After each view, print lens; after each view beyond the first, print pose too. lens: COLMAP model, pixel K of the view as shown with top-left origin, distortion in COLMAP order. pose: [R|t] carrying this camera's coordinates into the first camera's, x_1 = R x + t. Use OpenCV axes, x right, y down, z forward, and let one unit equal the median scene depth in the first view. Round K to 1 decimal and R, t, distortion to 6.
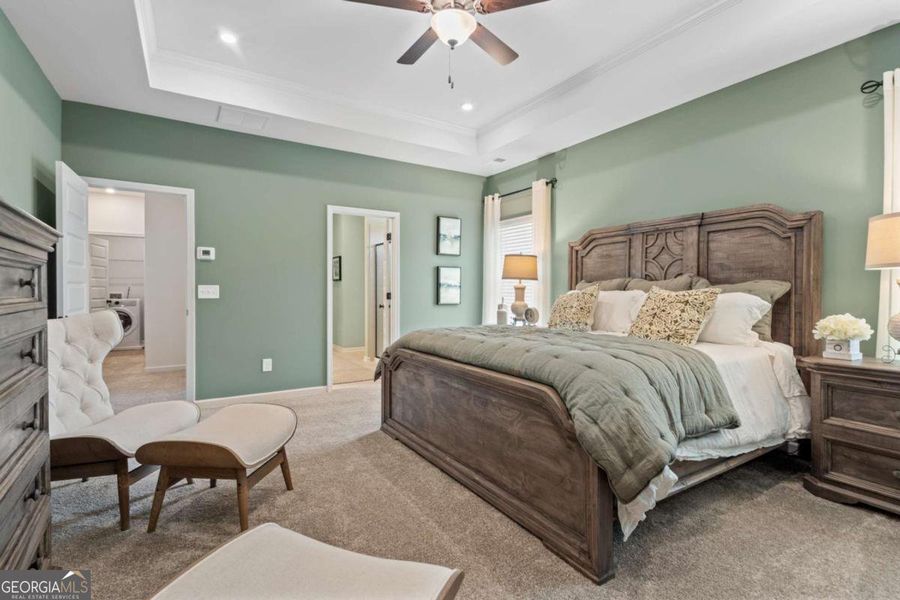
lens RADIAL K [[440.2, 0, 442.2], [0, 440.2, 286.4], [0, 0, 1]] dist [0.004516, 0.000203]
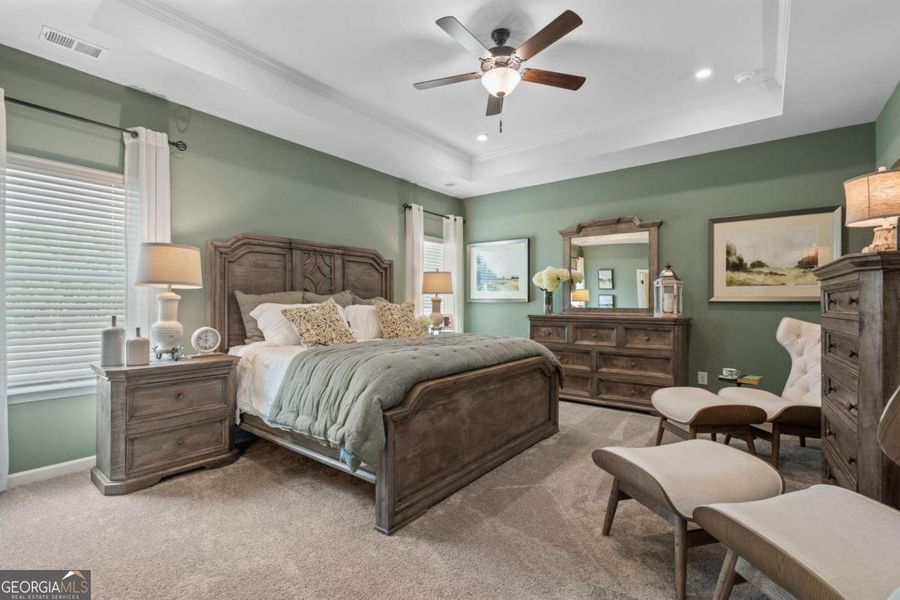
lens RADIAL K [[424.2, 0, 448.1], [0, 424.2, 303.7], [0, 0, 1]] dist [0.000911, 0.000040]
pose [[-0.385583, -0.001284, 0.922672, -0.818984], [-0.006980, 0.999974, -0.001526, 0.012587], [-0.922647, -0.007028, -0.385582, 1.345918]]
